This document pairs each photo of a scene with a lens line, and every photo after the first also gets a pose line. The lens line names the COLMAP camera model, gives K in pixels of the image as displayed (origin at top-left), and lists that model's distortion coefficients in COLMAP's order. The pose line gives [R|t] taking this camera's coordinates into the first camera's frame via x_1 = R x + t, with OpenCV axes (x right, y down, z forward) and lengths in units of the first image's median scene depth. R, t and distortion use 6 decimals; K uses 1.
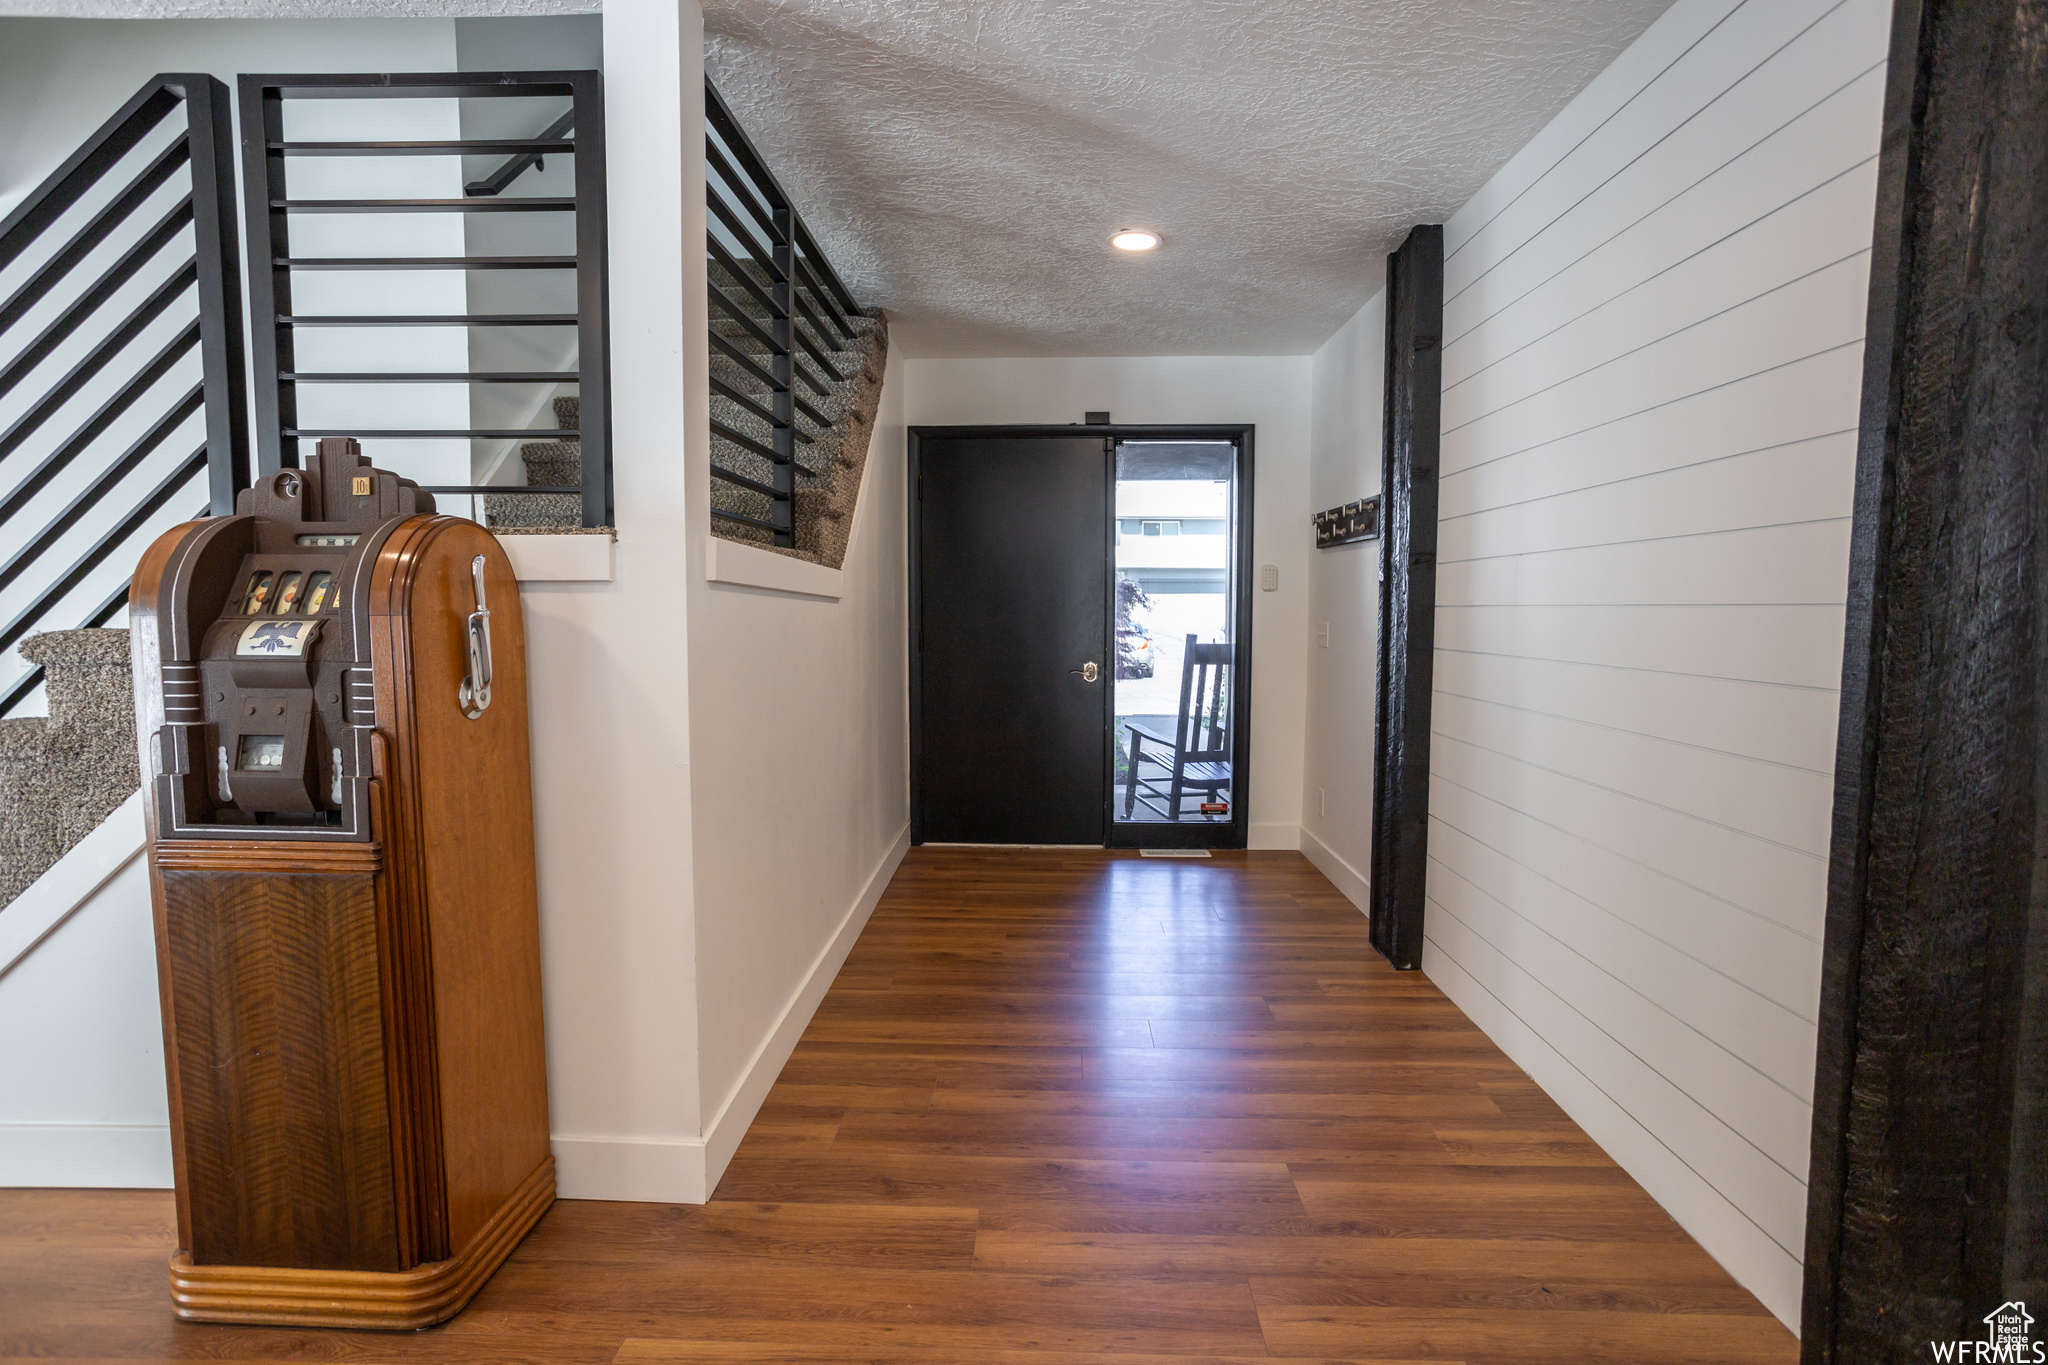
lens RADIAL K [[979.7, 0, 1024.0], [0, 979.7, 682.5], [0, 0, 1]] dist [-0.014759, 0.000175]
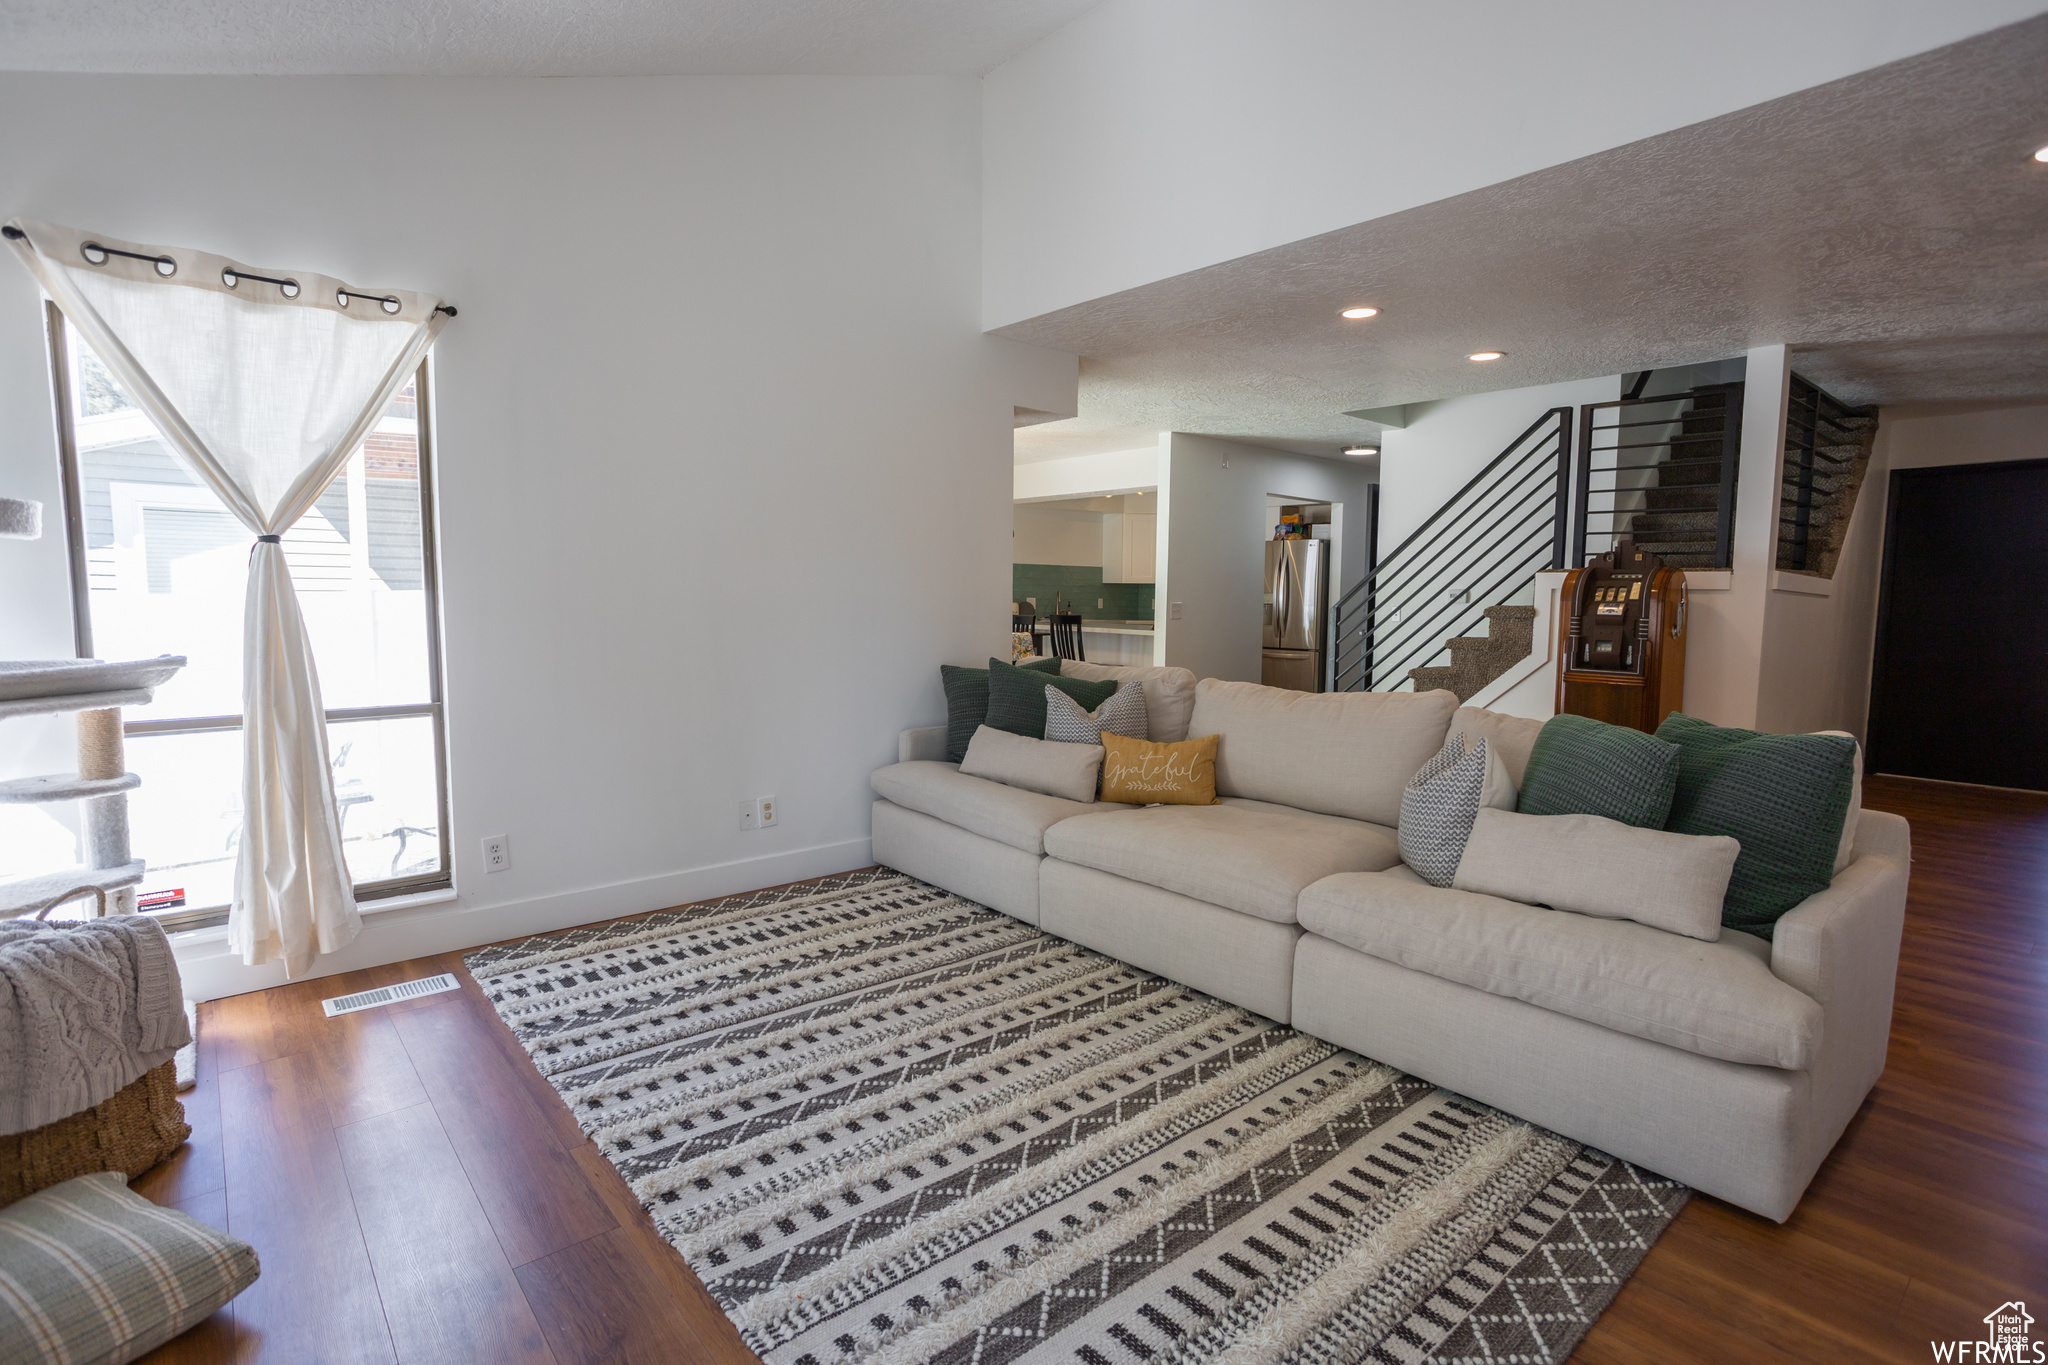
lens RADIAL K [[979.7, 0, 1024.0], [0, 979.7, 682.5], [0, 0, 1]] dist [-0.014759, 0.000175]
pose [[0.667876, 0.070278, -0.740947, 0.238284], [-0.062939, 0.997299, 0.037861, 0.153680], [0.741607, 0.021348, 0.670495, -2.007295]]
